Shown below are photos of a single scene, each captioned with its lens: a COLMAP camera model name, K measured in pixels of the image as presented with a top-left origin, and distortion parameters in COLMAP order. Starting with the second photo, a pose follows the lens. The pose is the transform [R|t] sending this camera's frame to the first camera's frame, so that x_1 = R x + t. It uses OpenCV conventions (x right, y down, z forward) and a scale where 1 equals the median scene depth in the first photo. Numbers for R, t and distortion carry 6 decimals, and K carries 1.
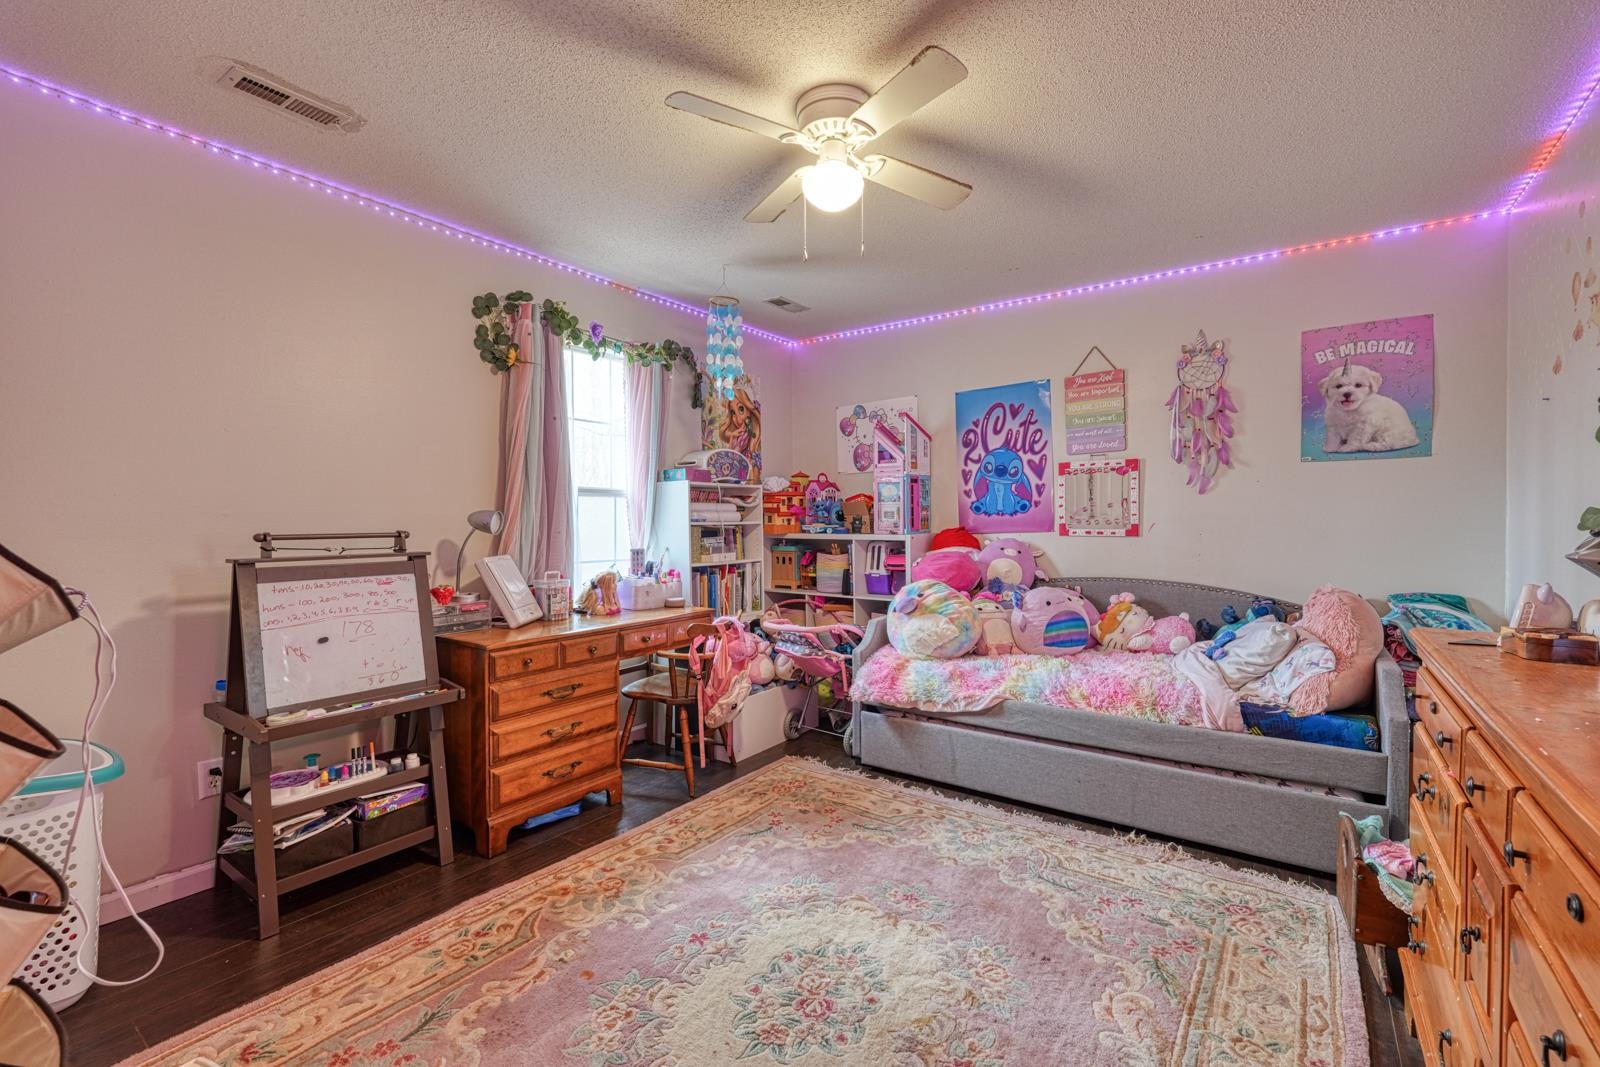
lens RADIAL K [[697.0, 0, 803.3], [0, 697.0, 534.2], [0, 0, 1]] dist [0.001887, 0.000394]
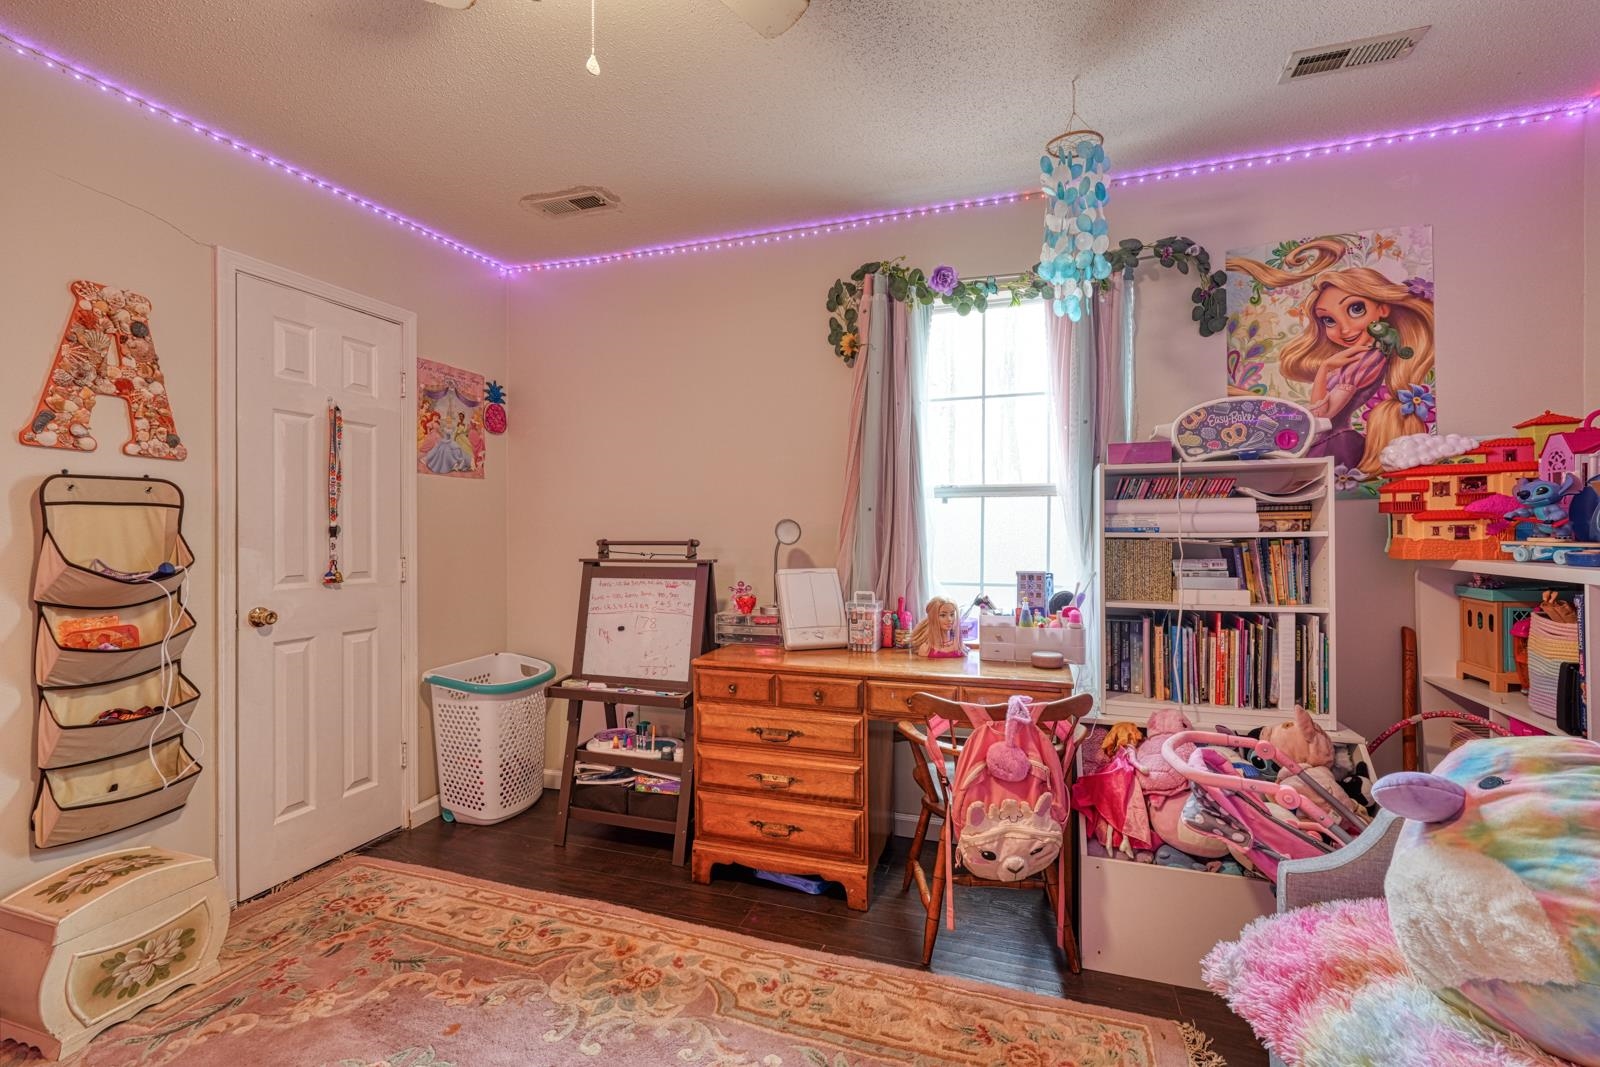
lens RADIAL K [[697.0, 0, 803.3], [0, 697.0, 534.2], [0, 0, 1]] dist [0.001887, 0.000394]
pose [[0.283565, 0.008468, -0.958915, 0.455270], [-0.018107, 0.999830, 0.003475, -0.017859], [0.958782, 0.016378, 0.283671, 0.772904]]
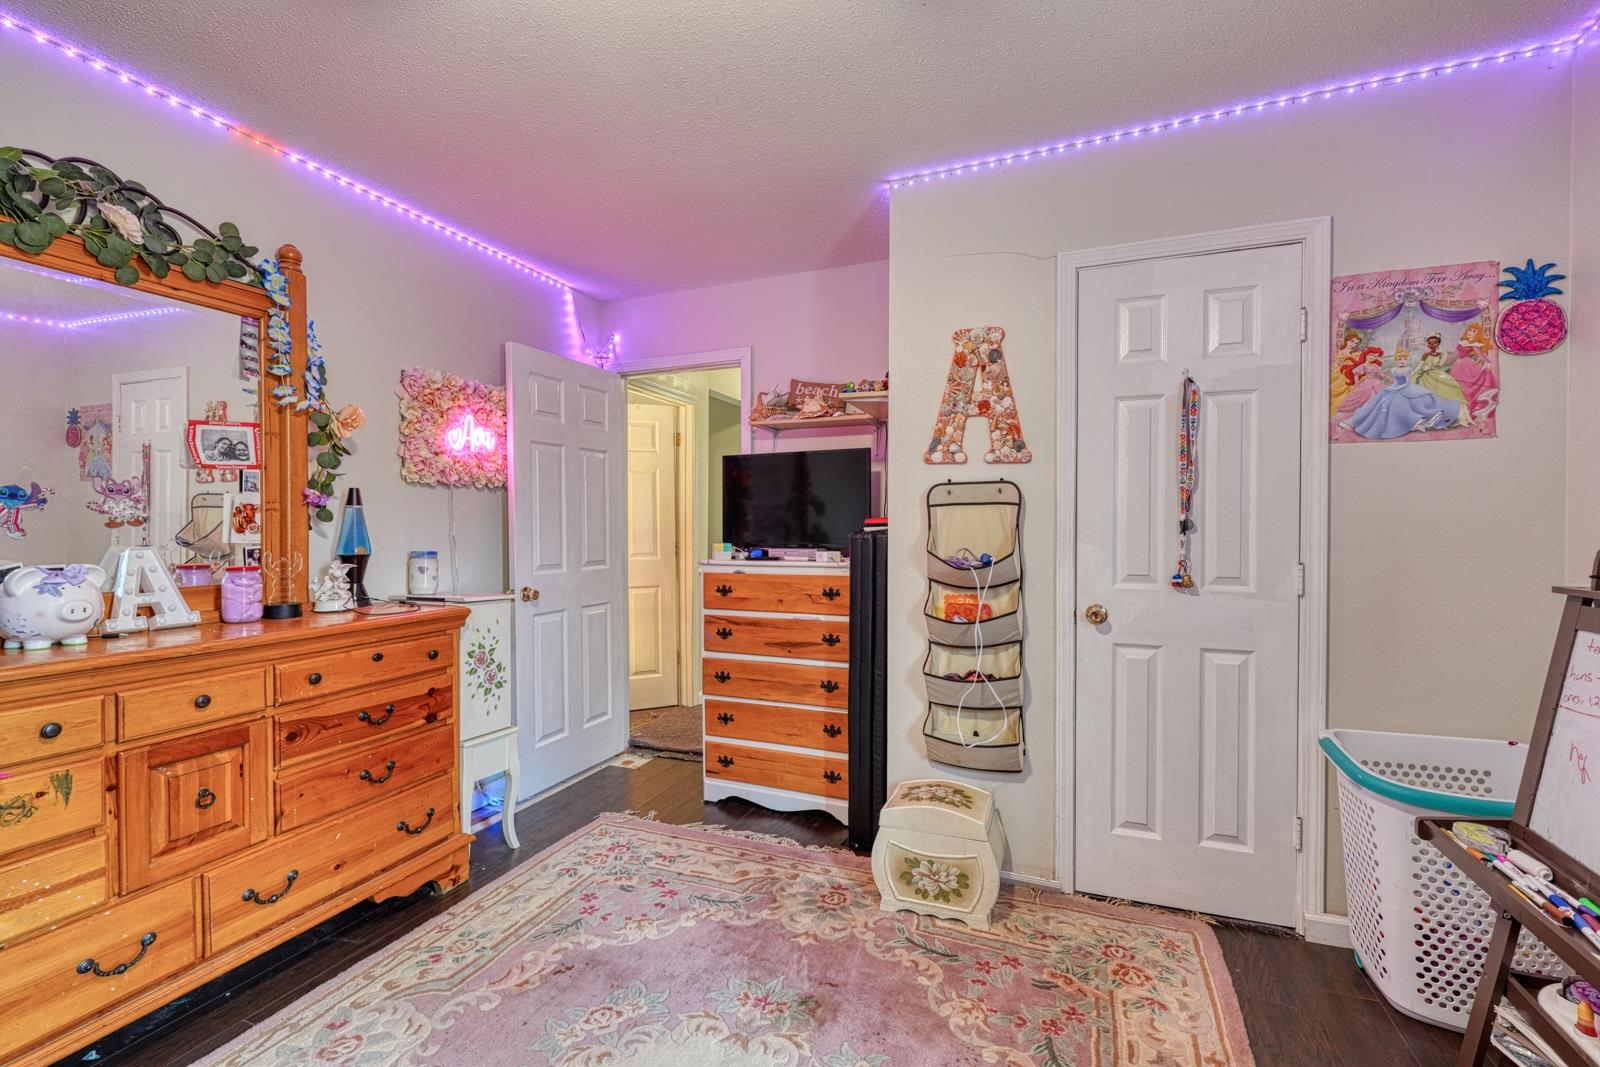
lens RADIAL K [[697.0, 0, 803.3], [0, 697.0, 534.2], [0, 0, 1]] dist [0.001887, 0.000394]
pose [[-0.970133, 0.008238, -0.242433, 0.002220], [0.000084, 0.999435, 0.033625, -0.025013], [0.242573, 0.032601, -0.969585, 1.093217]]
